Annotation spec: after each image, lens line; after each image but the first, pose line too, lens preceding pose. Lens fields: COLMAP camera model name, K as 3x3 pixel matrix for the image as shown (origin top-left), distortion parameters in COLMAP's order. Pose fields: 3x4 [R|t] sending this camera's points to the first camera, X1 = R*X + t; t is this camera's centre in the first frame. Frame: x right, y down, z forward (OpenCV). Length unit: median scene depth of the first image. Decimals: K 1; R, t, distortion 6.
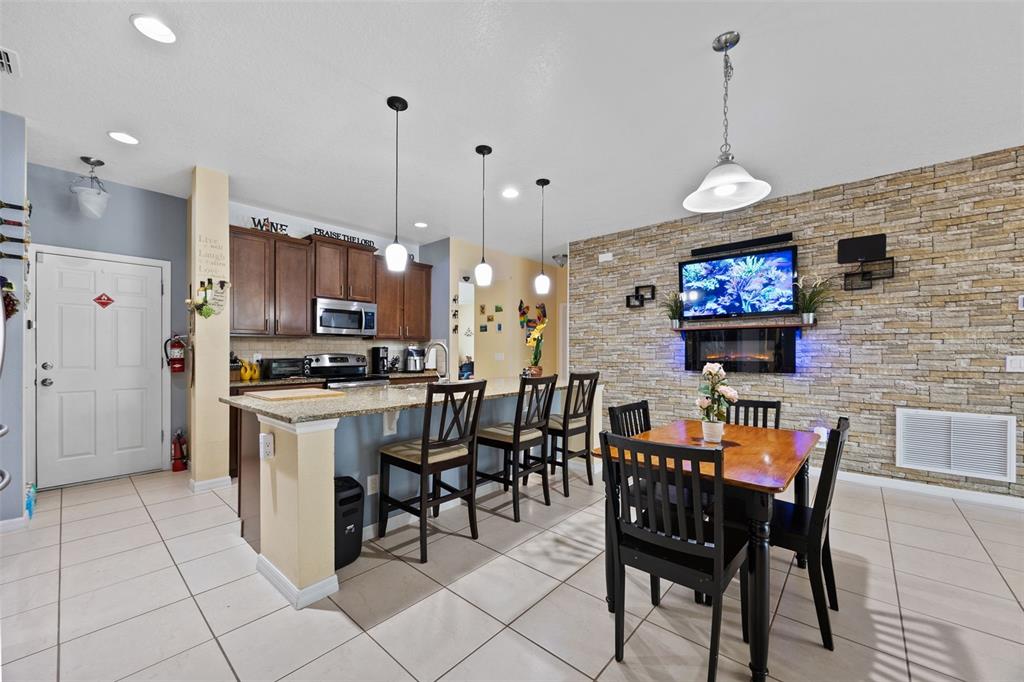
lens RADIAL K [[395.0, 0, 516.5], [0, 395.0, 351.5], [0, 0, 1]] dist [-0.001111, -0.000113]
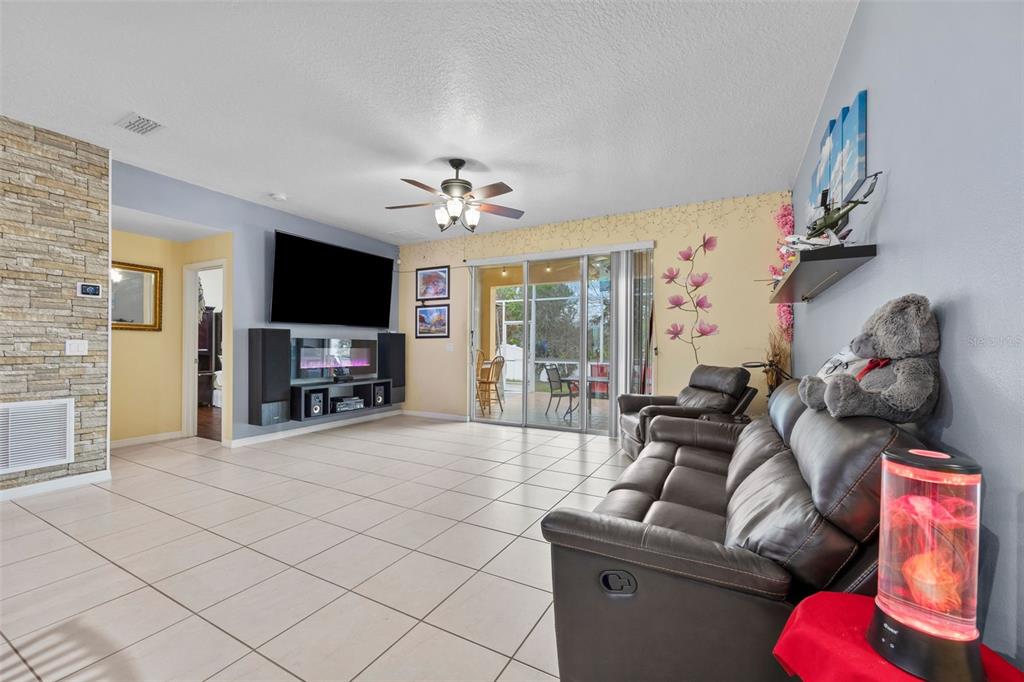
lens RADIAL K [[415.5, 0, 513.0], [0, 415.5, 347.4], [0, 0, 1]] dist [0.000684, -0.000109]
pose [[-0.214041, -0.002746, 0.976821, -0.037784], [-0.009328, 0.999956, 0.000767, 0.014023], [-0.976780, -0.008948, -0.214057, 0.076971]]
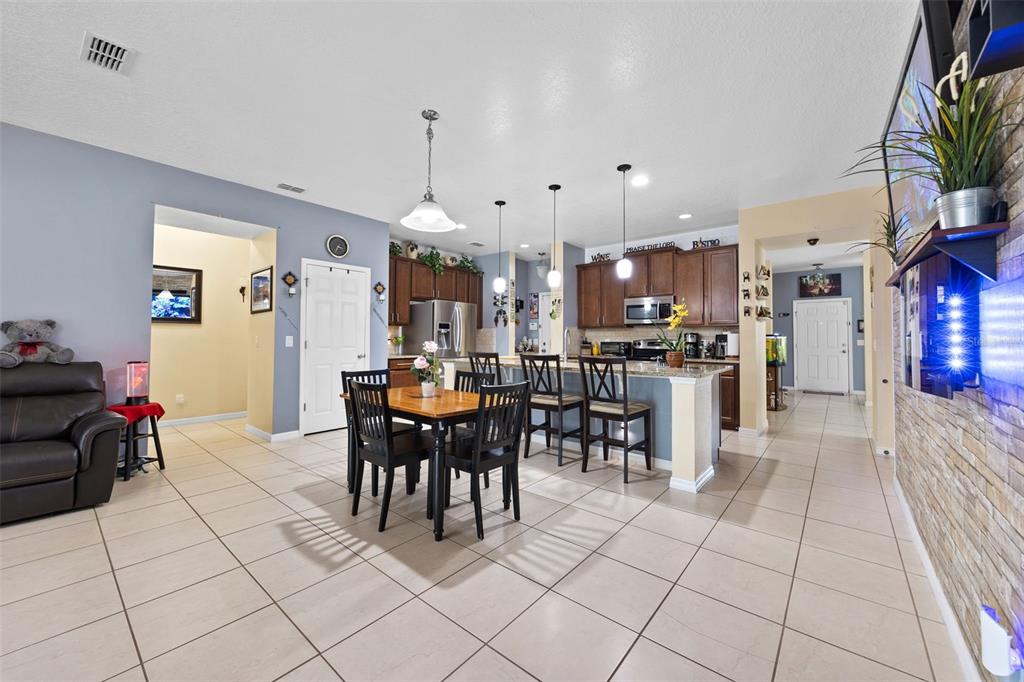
lens RADIAL K [[395.0, 0, 506.1], [0, 395.0, 327.1], [0, 0, 1]] dist [-0.001111, -0.000113]
pose [[0.008041, -0.032748, -0.999431, 0.931664], [-0.002741, 0.999459, -0.032771, 0.011408], [0.999964, 0.003003, 0.007947, 0.612789]]
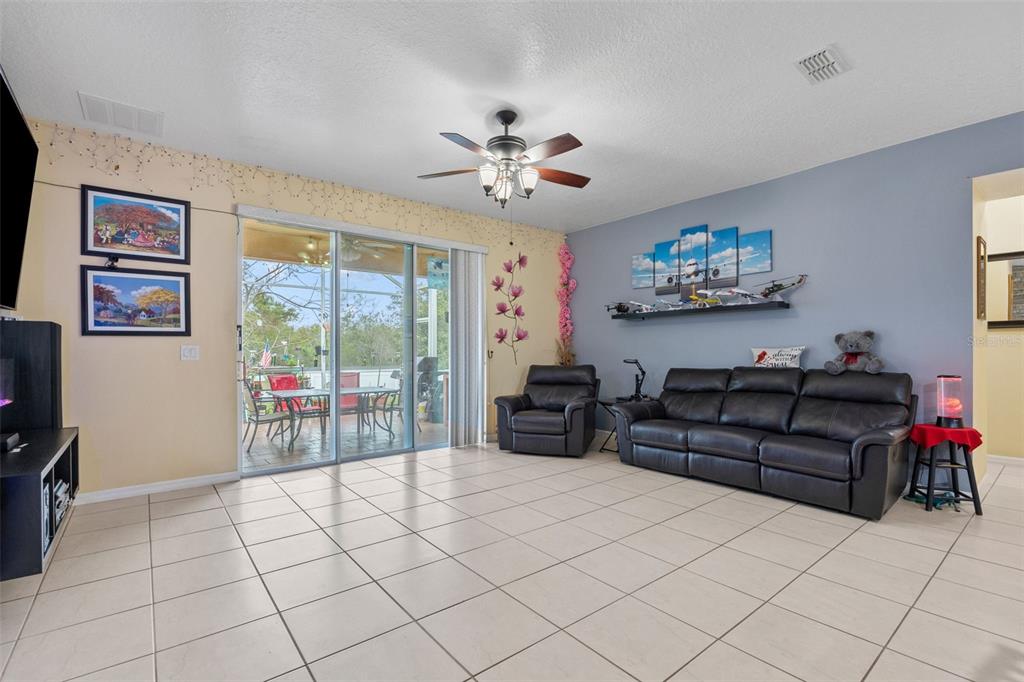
lens RADIAL K [[466.5, 0, 524.6], [0, 466.5, 349.7], [0, 0, 1]] dist [-0.017468, 0.000394]
pose [[-0.985310, 0.003145, 0.170745, 0.693369], [0.002415, 0.999987, -0.004479, 0.015159], [-0.170757, -0.004000, -0.985305, 0.767472]]
